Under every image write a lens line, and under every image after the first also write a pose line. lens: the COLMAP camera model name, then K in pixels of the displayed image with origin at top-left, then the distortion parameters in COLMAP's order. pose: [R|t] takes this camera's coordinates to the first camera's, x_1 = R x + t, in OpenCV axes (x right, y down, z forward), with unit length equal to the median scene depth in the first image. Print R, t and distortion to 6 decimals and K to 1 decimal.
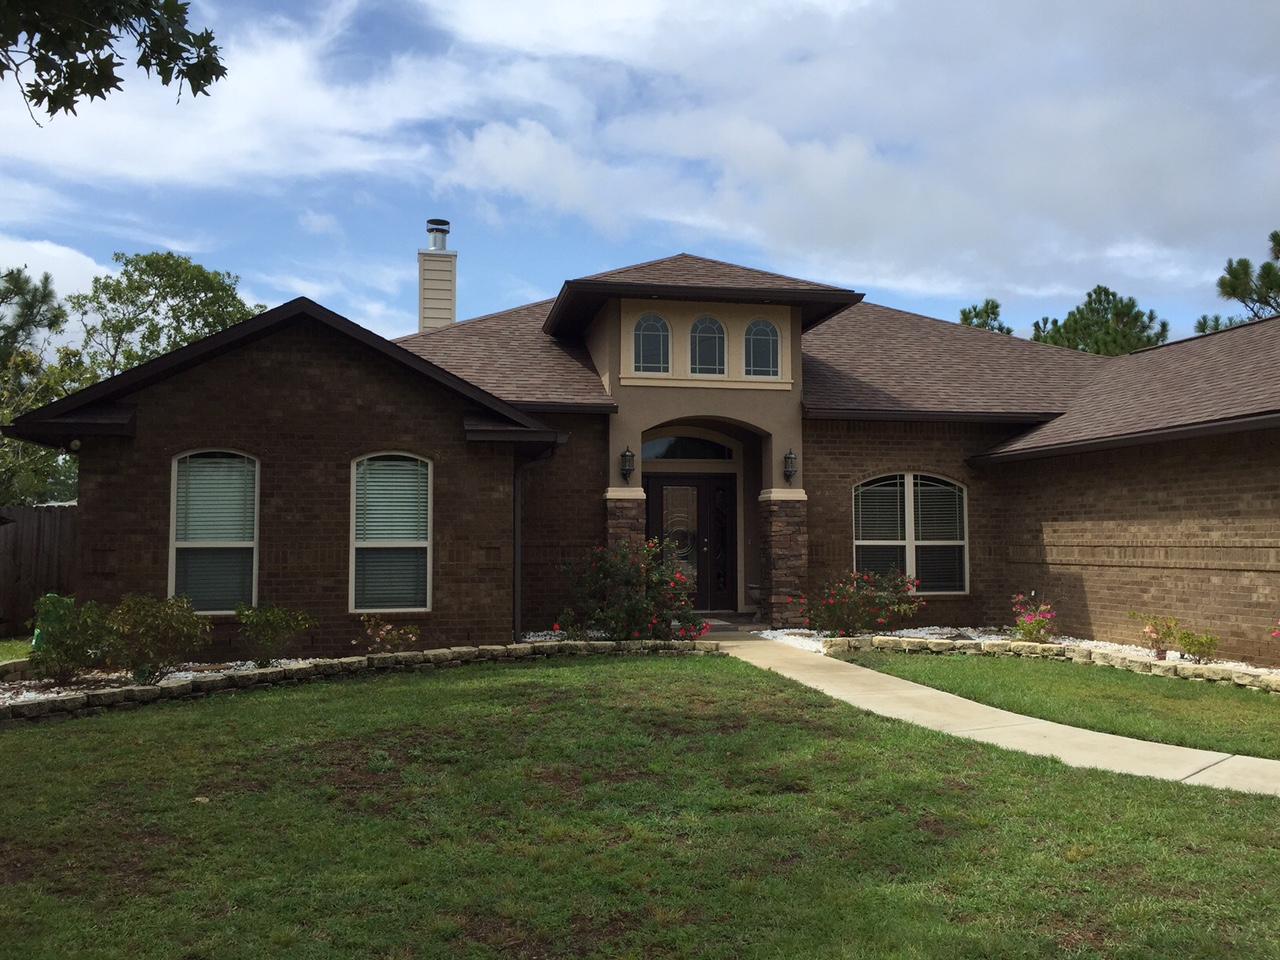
lens RADIAL K [[1086.5, 0, 641.4], [0, 1086.5, 473.5], [0, 0, 1]] dist [0.043656, -0.029038]
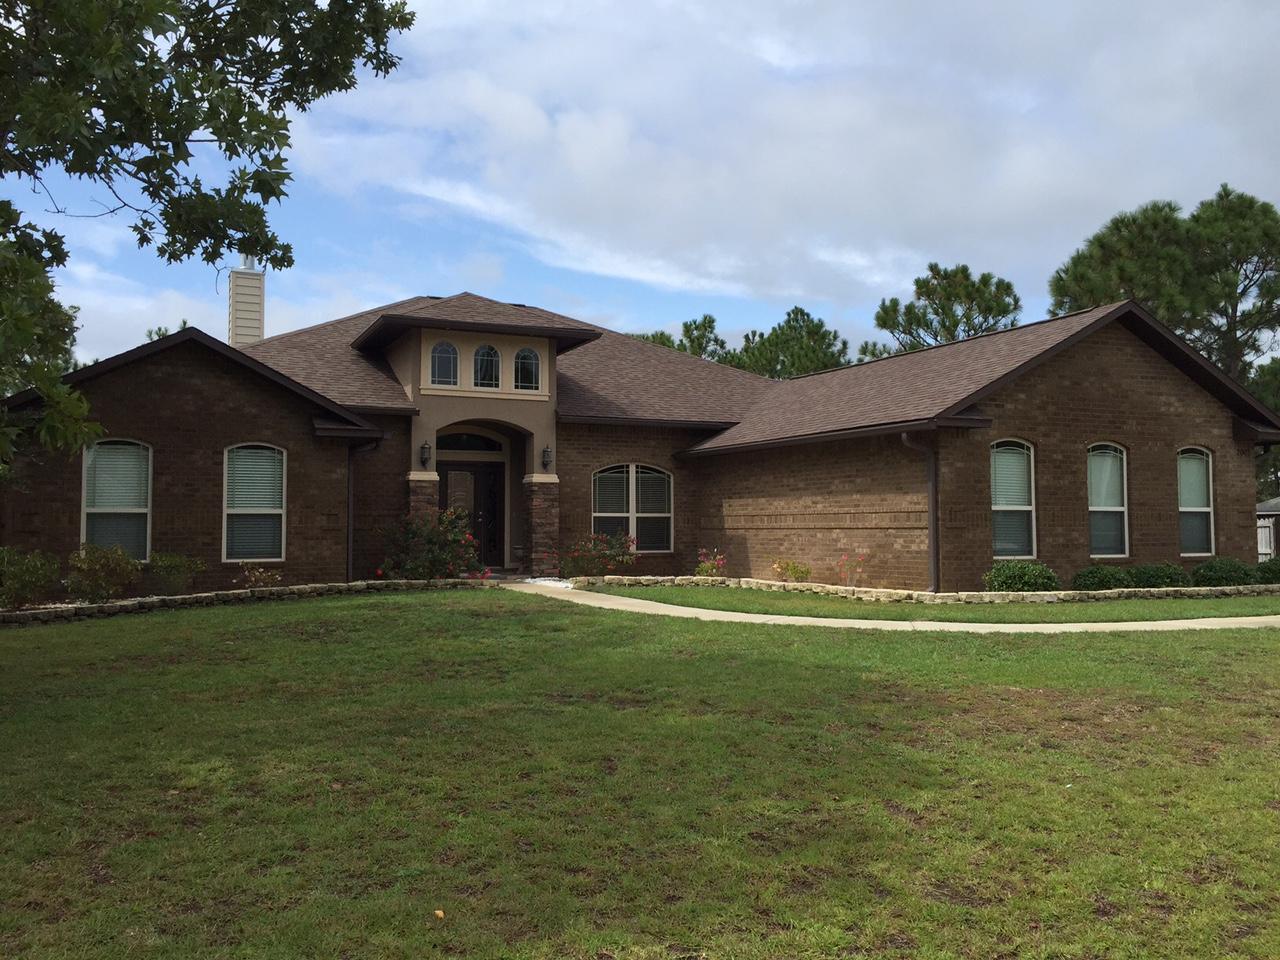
lens RADIAL K [[1086.5, 0, 640.6], [0, 1086.5, 473.7], [0, 0, 1]] dist [0.043656, -0.029038]
pose [[0.971407, 0.011907, 0.237120, -0.072633], [-0.014554, 0.999850, 0.009415, -0.000940], [-0.236973, -0.012597, 0.971435, -0.353244]]
